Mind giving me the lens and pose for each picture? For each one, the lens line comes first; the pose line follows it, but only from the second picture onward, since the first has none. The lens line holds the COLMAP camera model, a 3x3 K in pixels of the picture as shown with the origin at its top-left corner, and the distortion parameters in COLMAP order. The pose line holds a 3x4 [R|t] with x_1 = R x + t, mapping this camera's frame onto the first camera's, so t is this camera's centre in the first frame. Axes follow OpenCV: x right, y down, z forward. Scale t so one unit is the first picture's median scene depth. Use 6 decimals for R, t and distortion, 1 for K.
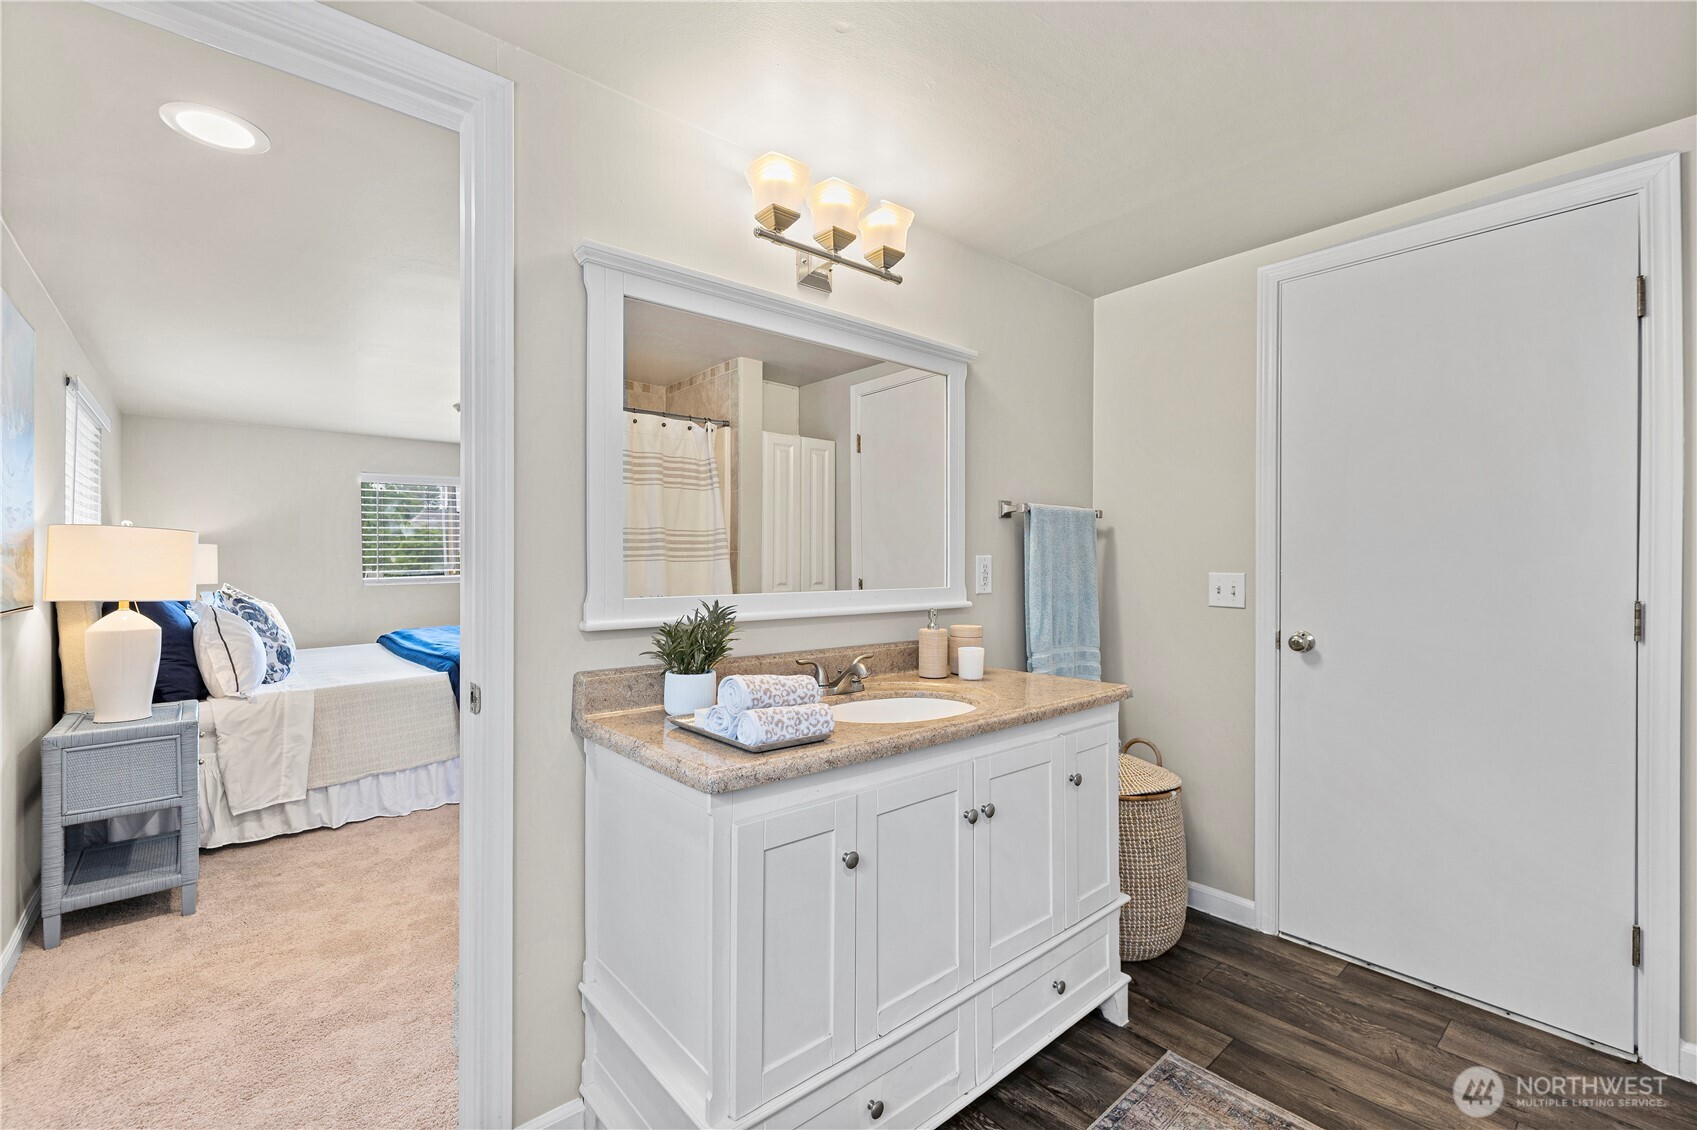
lens RADIAL K [[734.3, 0, 848.8], [0, 734.3, 563.9], [0, 0, 1]] dist [-0.000477, 0.000065]
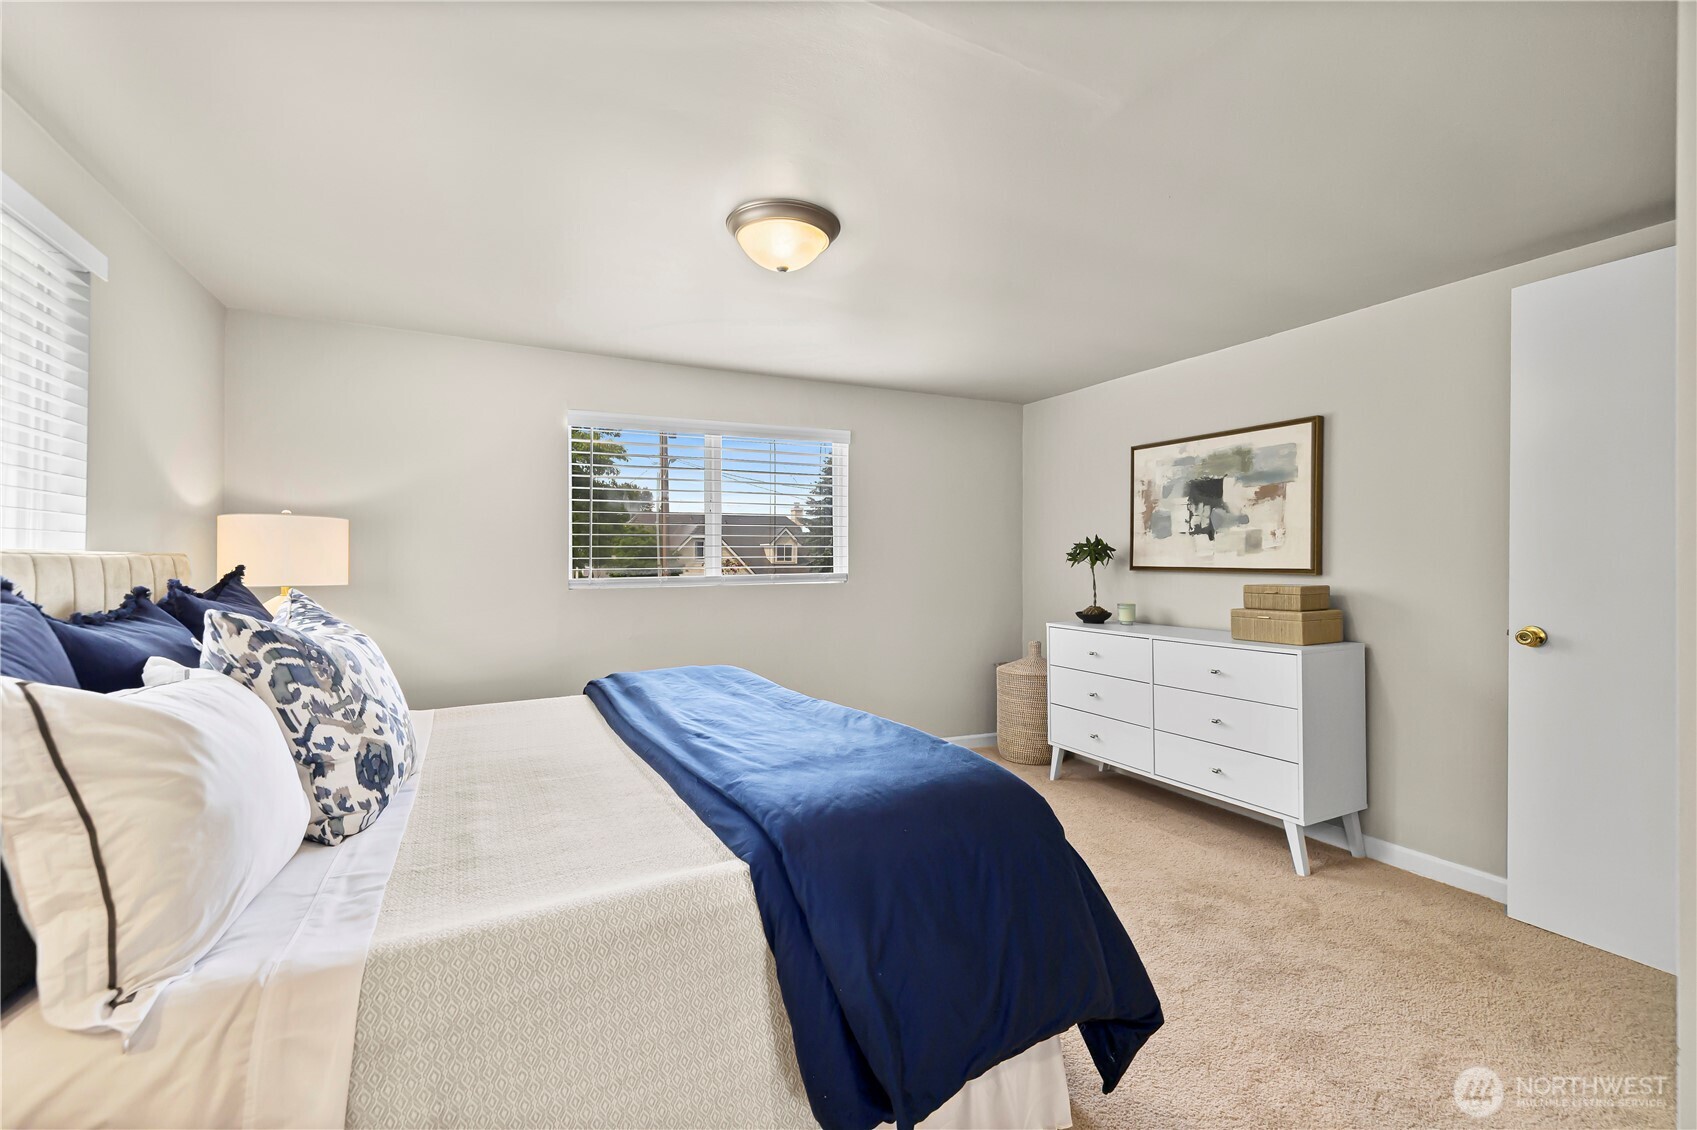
lens RADIAL K [[734.3, 0, 848.1], [0, 734.3, 559.4], [0, 0, 1]] dist [-0.000477, 0.000065]
pose [[0.969161, 0.002224, -0.246419, -0.407167], [-0.002369, 0.999997, -0.000290, 0.006745], [0.246417, 0.000864, 0.969163, 0.664518]]
